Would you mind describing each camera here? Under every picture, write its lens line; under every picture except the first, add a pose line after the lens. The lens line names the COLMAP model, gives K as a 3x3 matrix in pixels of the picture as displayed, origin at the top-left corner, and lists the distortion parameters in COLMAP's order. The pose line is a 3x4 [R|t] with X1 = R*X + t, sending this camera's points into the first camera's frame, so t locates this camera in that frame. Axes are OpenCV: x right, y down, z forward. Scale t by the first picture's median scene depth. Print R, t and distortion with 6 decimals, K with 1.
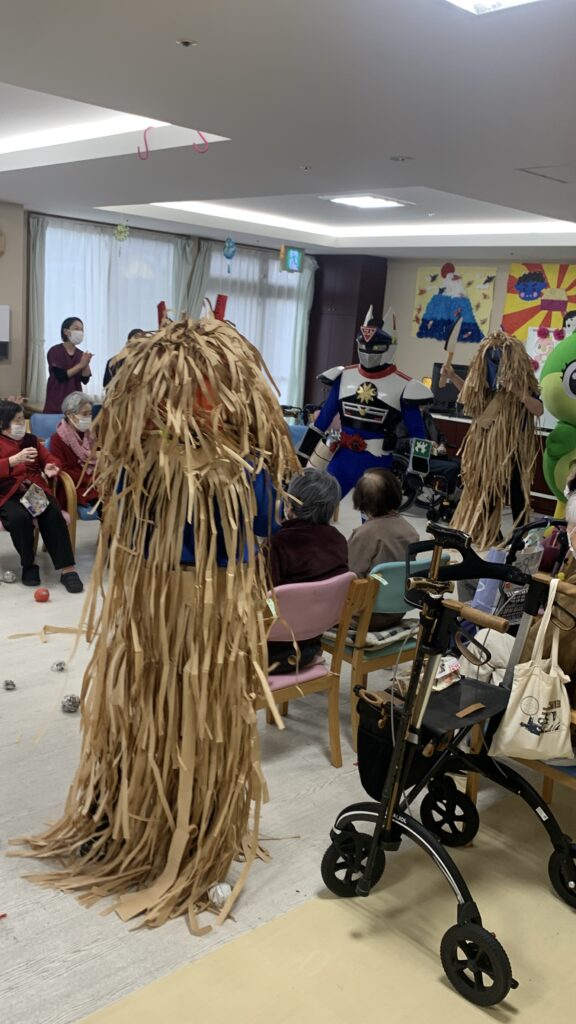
lens RADIAL K [[925.8, 0, 288.0], [0, 925.8, 512.0], [0, 0, 1]] dist [0.004364, -0.003003]
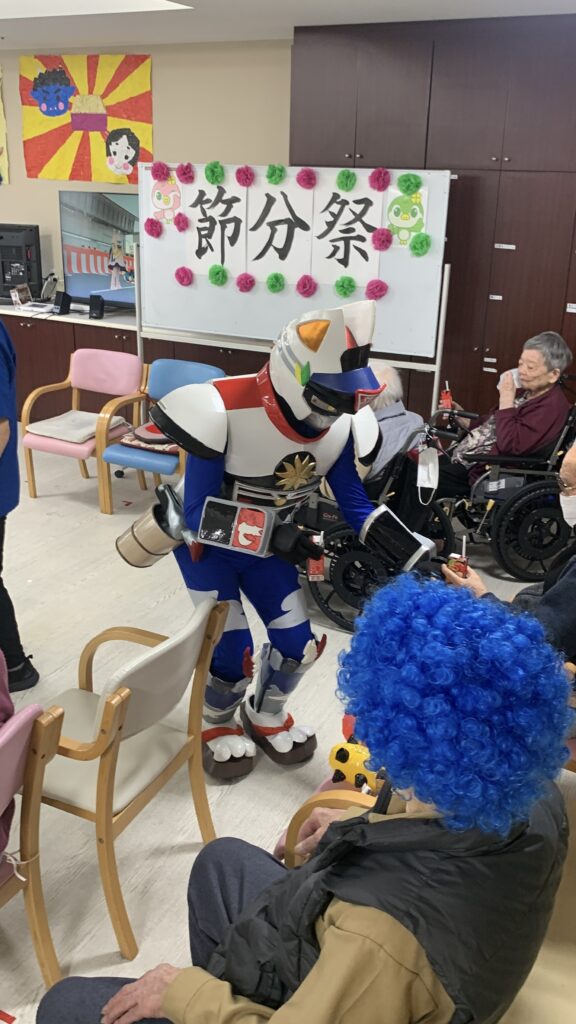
lens RADIAL K [[925.8, 0, 288.0], [0, 925.8, 512.0], [0, 0, 1]] dist [0.004364, -0.003003]
pose [[0.800090, -0.276875, 0.532163, -0.033980], [0.174500, 0.956173, 0.235124, -0.086158], [-0.573939, -0.095258, 0.813339, 0.346314]]
